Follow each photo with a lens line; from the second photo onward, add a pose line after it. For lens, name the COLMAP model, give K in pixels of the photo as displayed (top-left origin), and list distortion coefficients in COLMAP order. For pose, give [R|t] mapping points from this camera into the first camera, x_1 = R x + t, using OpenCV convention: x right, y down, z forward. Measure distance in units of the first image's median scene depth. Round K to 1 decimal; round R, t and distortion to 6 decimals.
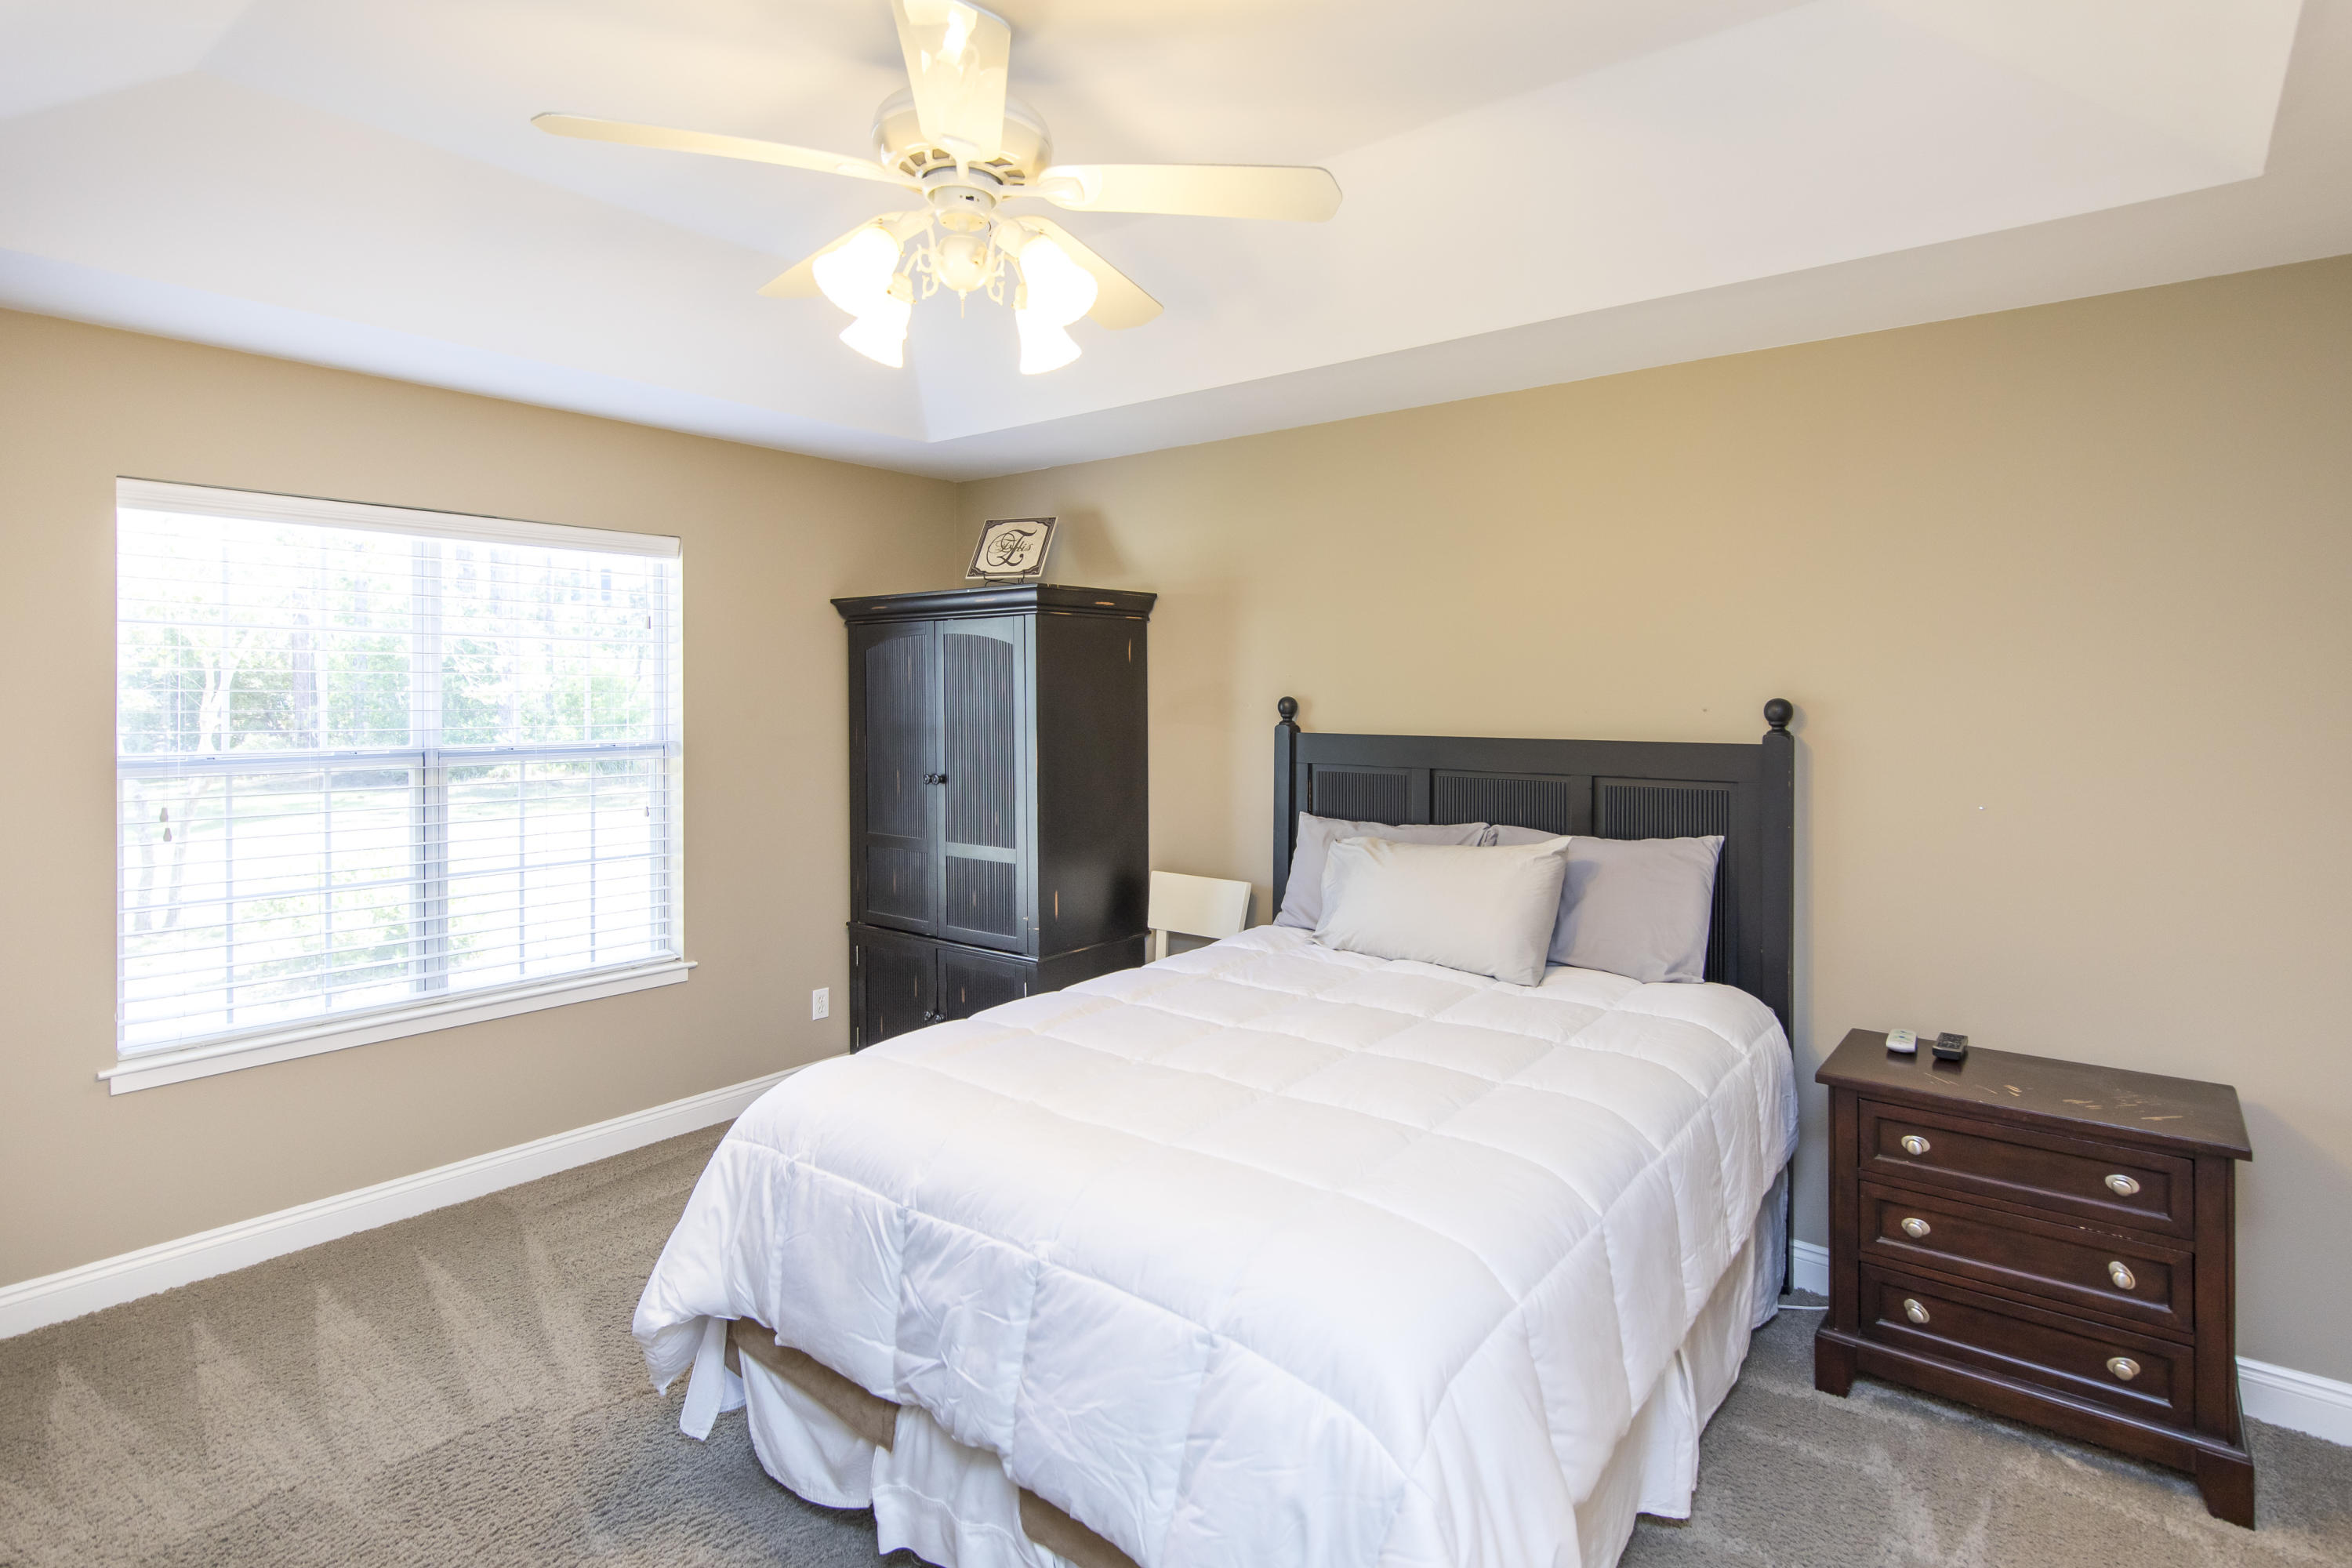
lens RADIAL K [[1209.8, 0, 1227.0], [0, 1209.8, 704.5], [0, 0, 1]] dist [0.002925, 0.000416]
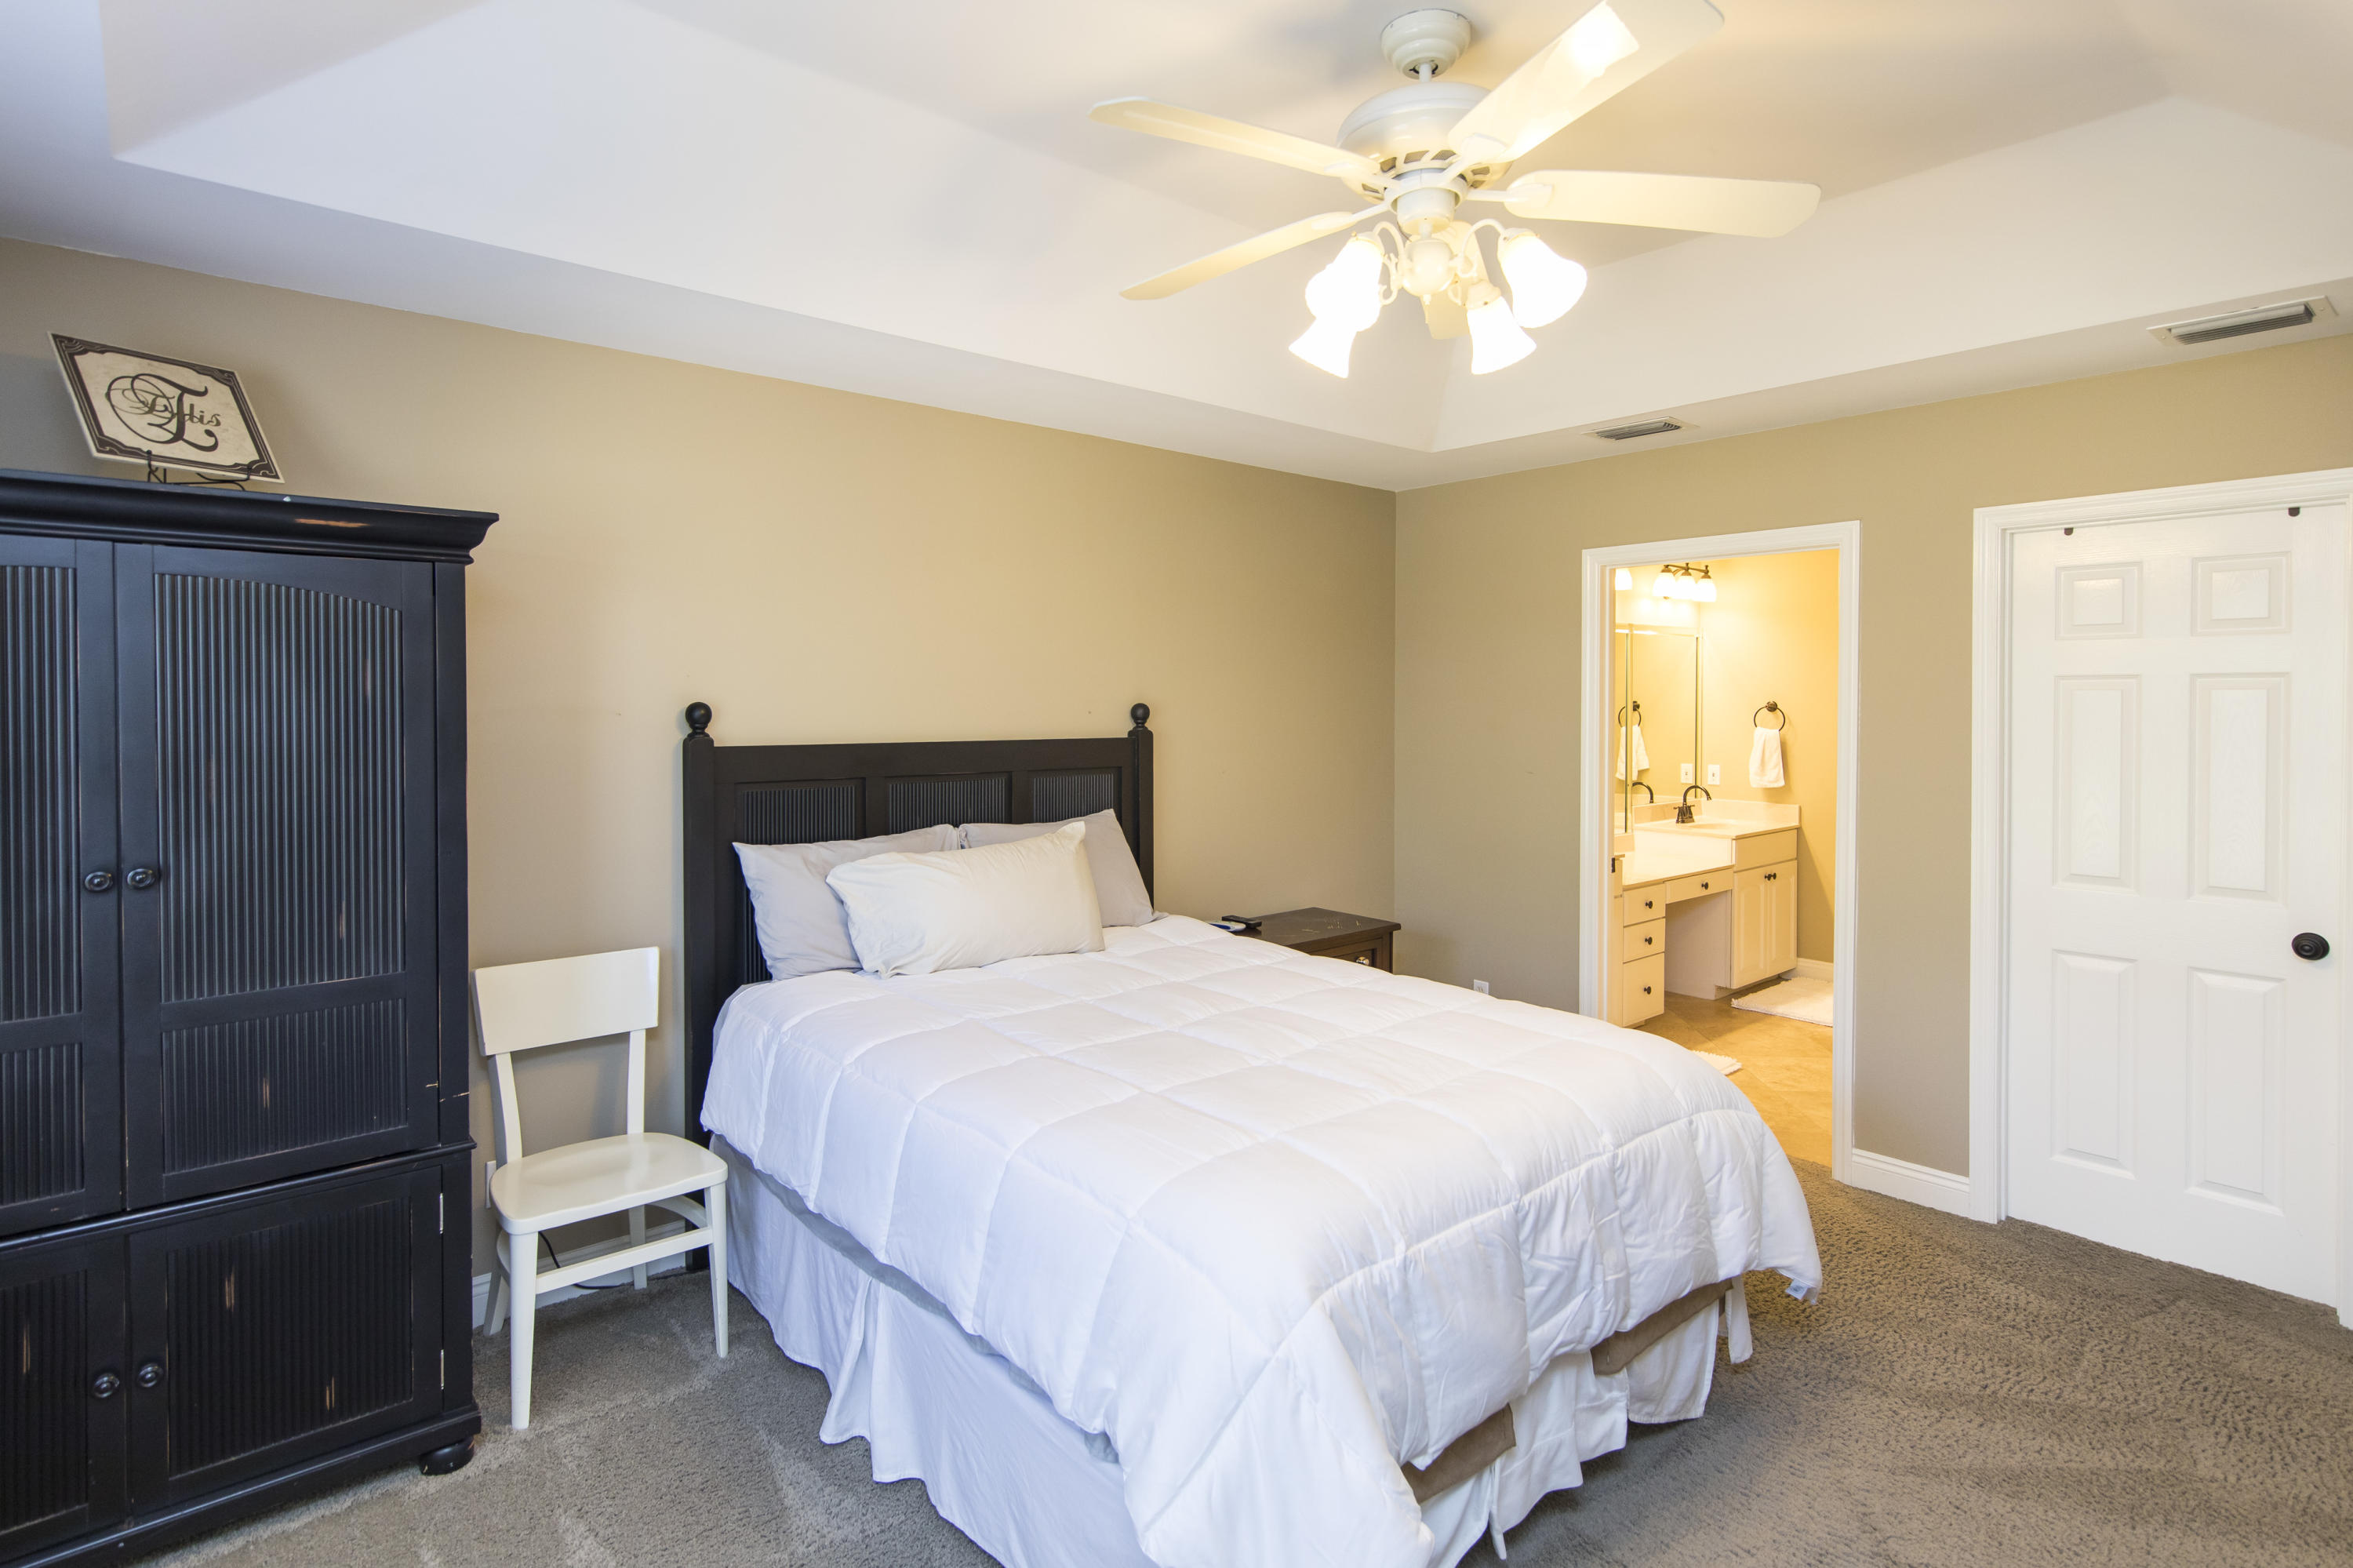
lens RADIAL K [[1210.4, 0, 1107.3], [0, 1210.4, 732.7], [0, 0, 1]] dist [0.002925, 0.000416]
pose [[0.213722, -0.023663, 0.976608, -0.717249], [0.009267, 0.999711, 0.022195, -0.001994], [-0.976851, 0.004307, 0.213879, 0.604975]]
